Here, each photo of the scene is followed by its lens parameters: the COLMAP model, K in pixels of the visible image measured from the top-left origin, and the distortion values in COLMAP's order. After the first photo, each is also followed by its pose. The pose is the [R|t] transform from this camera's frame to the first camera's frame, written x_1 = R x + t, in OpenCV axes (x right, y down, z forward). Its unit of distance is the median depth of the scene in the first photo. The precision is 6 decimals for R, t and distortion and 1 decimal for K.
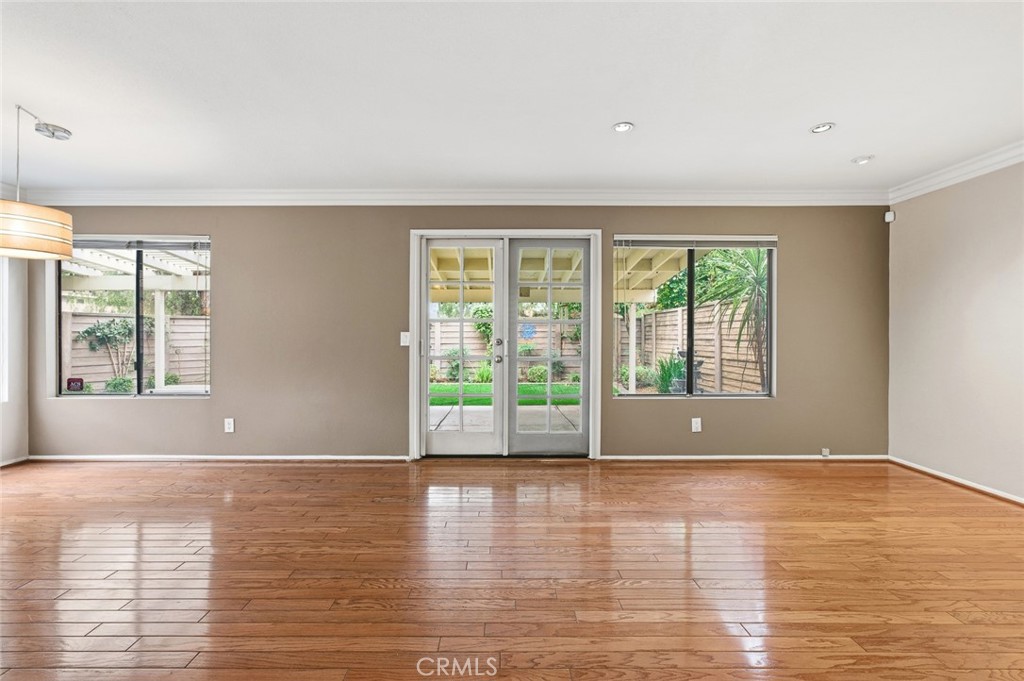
lens RADIAL K [[426.9, 0, 498.3], [0, 426.9, 341.5], [0, 0, 1]] dist [-0.009296, 0.000222]
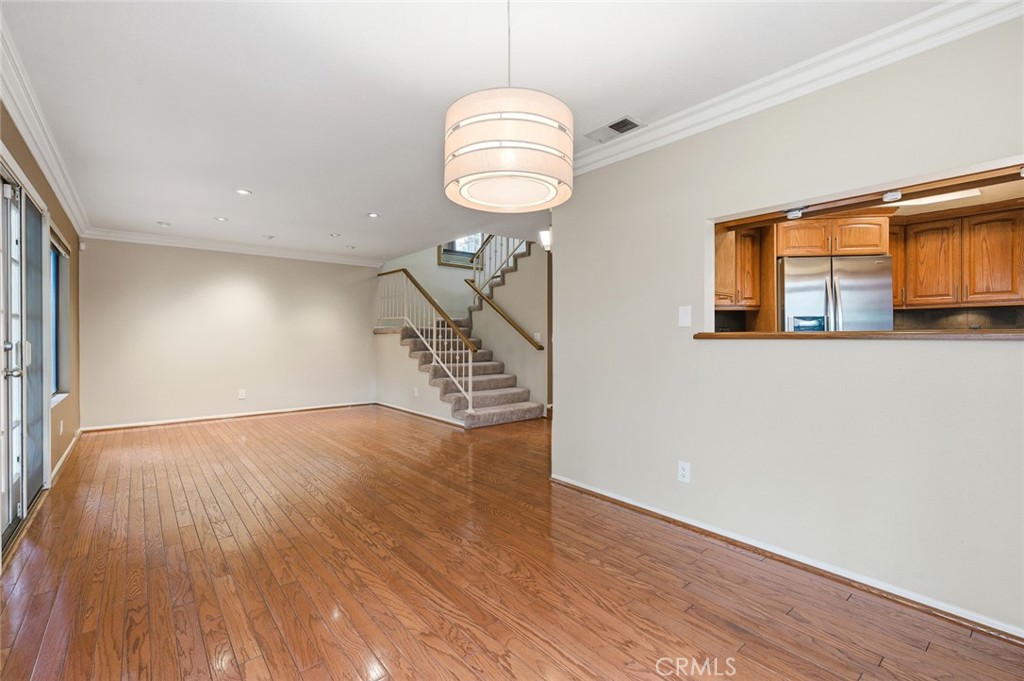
lens RADIAL K [[458.5, 0, 510.9], [0, 458.5, 337.4], [0, 0, 1]] dist [-0.000545, 0.001160]
pose [[-0.632424, -0.003733, 0.774613, -0.646389], [0.016138, 0.999708, 0.017994, -0.008280], [-0.774454, 0.023881, -0.632179, 0.550638]]
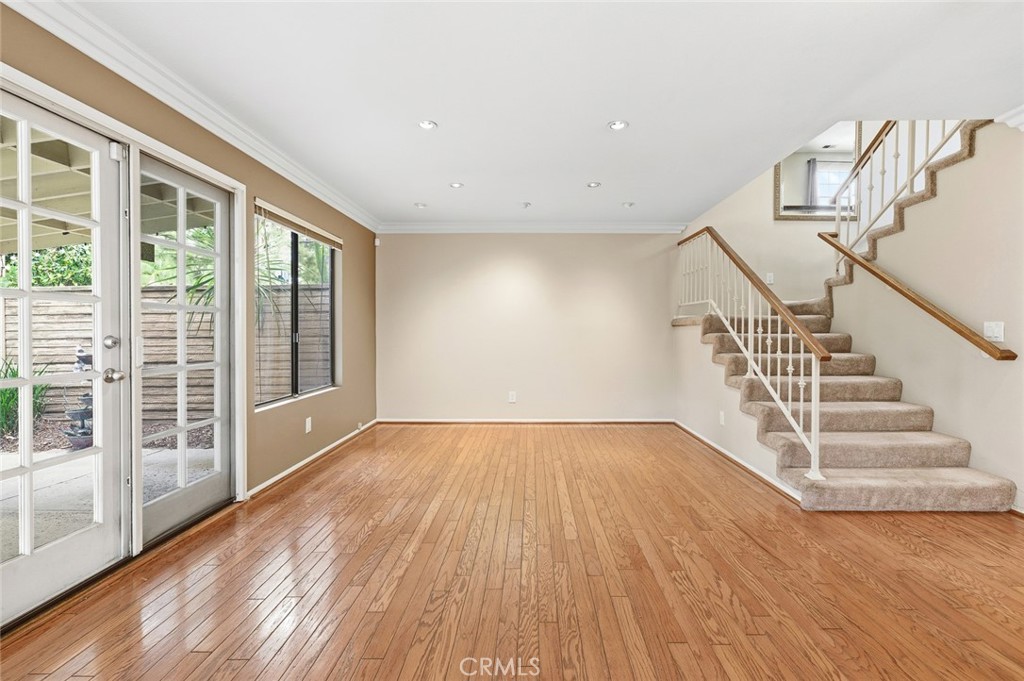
lens RADIAL K [[478.6, 0, 527.0], [0, 478.6, 333.1], [0, 0, 1]] dist [0.014521, -0.000425]
pose [[-0.000523, -0.006949, 0.999976, -0.381767], [0.022396, 0.999725, 0.006959, -0.001106], [-0.999749, 0.022399, -0.000367, 0.332010]]
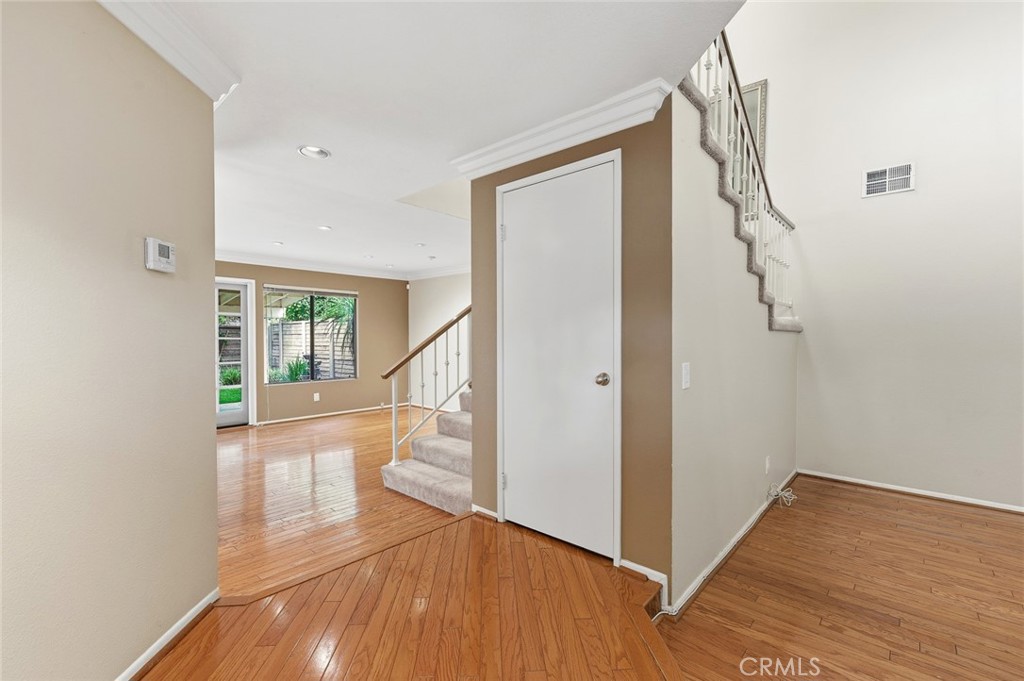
lens RADIAL K [[458.5, 0, 506.8], [0, 458.5, 341.1], [0, 0, 1]] dist [-0.000545, 0.001160]
pose [[0.678494, -0.010443, 0.734532, -0.243350], [0.016300, 0.999867, -0.000842, -0.011361], [-0.734425, 0.012544, 0.678573, -0.542285]]
